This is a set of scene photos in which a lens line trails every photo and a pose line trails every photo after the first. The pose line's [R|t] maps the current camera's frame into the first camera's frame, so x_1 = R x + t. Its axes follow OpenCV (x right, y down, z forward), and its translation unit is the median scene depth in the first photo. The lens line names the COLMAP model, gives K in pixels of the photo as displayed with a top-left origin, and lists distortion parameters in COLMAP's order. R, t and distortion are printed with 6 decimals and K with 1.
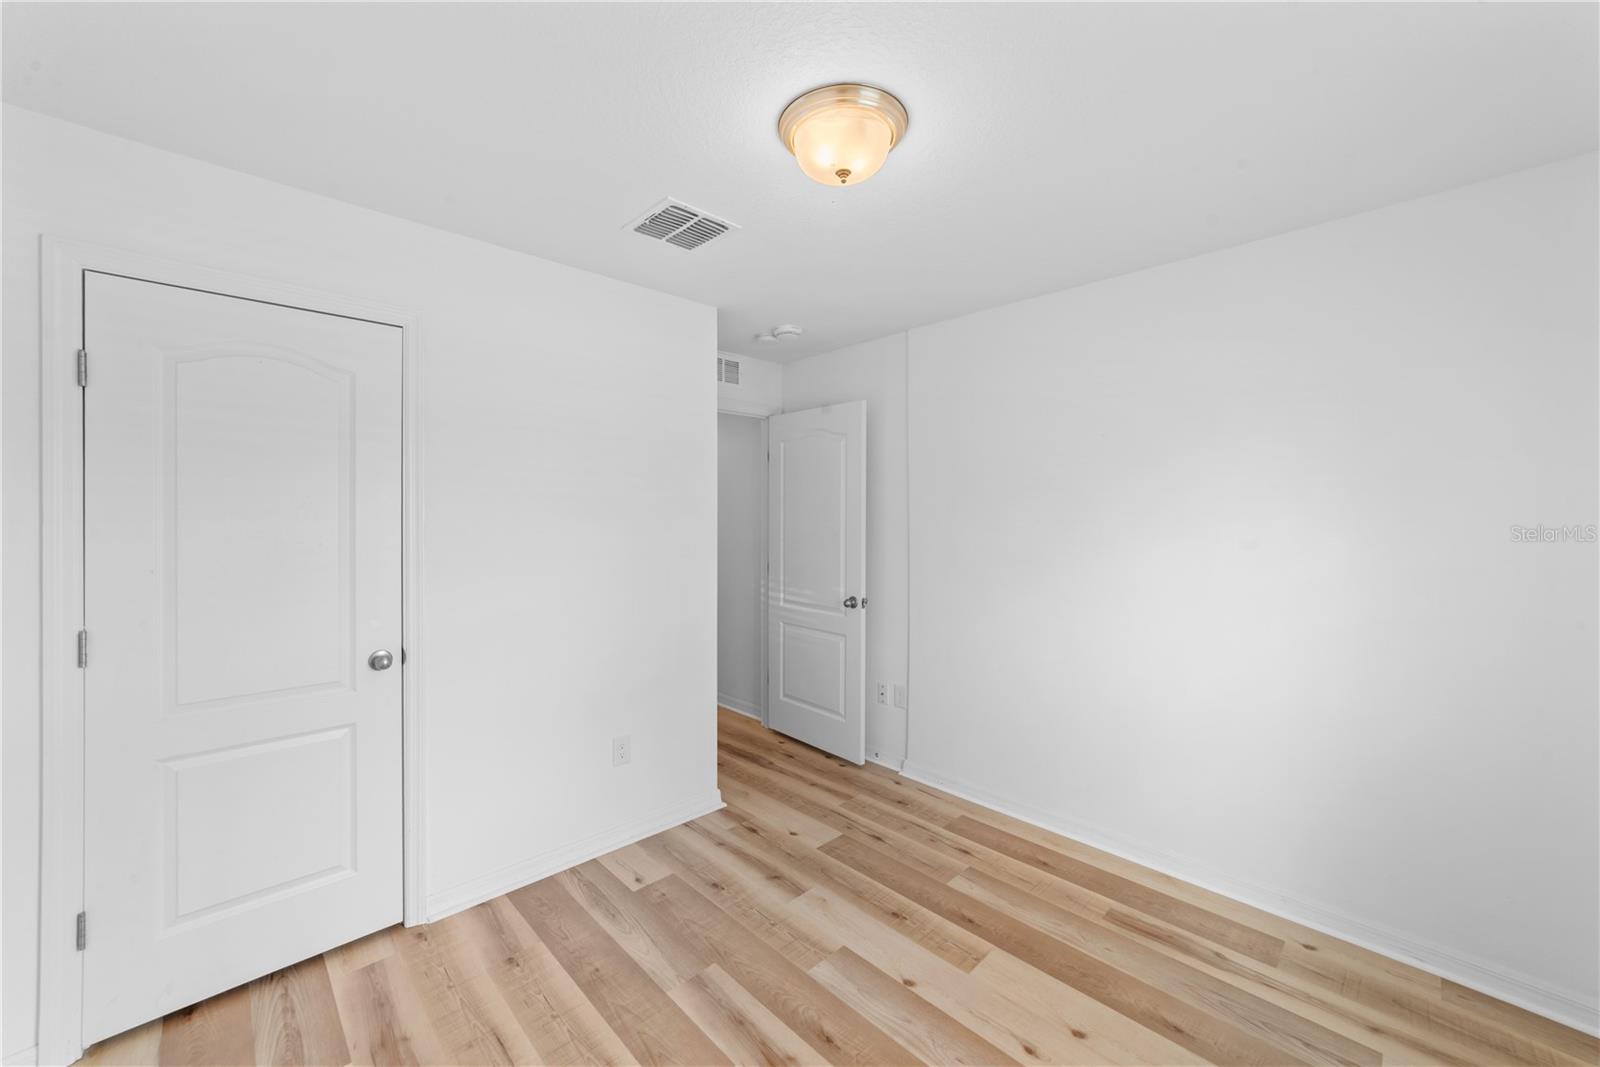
lens RADIAL K [[618.0, 0, 799.3], [0, 618.0, 520.3], [0, 0, 1]] dist [-0.018900, 0.006916]
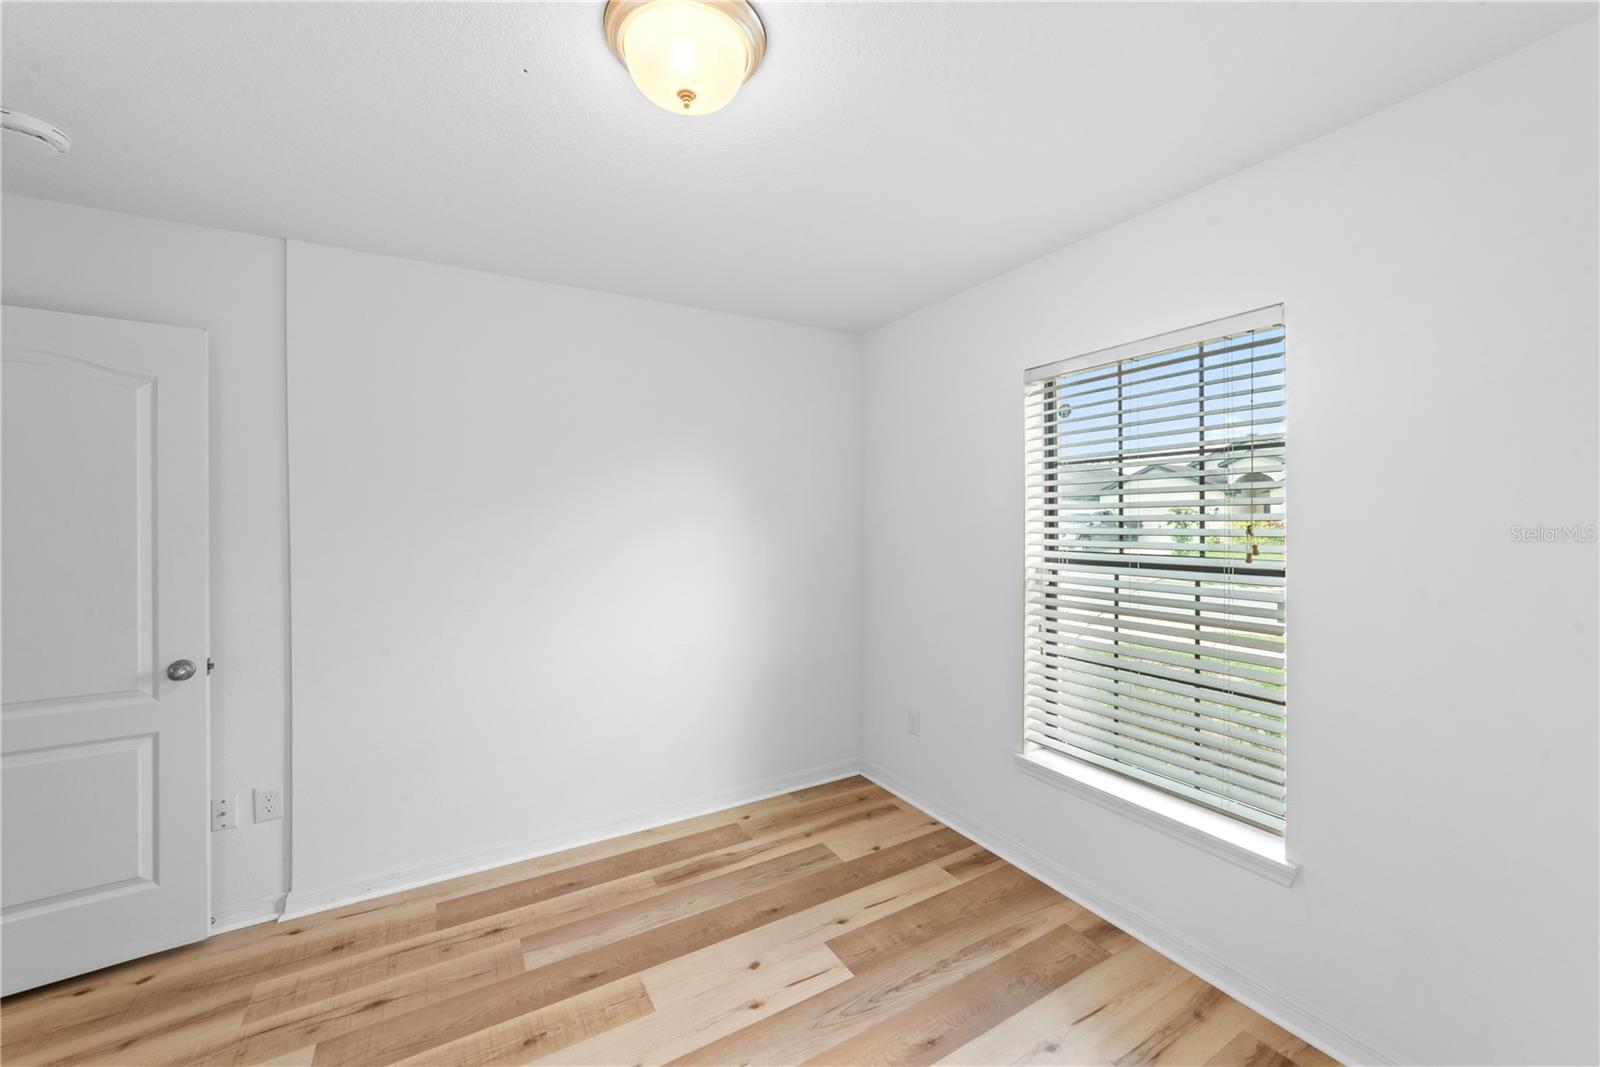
lens RADIAL K [[618.0, 0, 801.8], [0, 618.0, 528.1], [0, 0, 1]] dist [-0.018900, 0.006916]
pose [[0.230817, -0.015958, 0.972866, -0.470069], [0.009461, 0.999855, 0.014156, 0.001882], [-0.972951, 0.005937, 0.230935, 0.477592]]
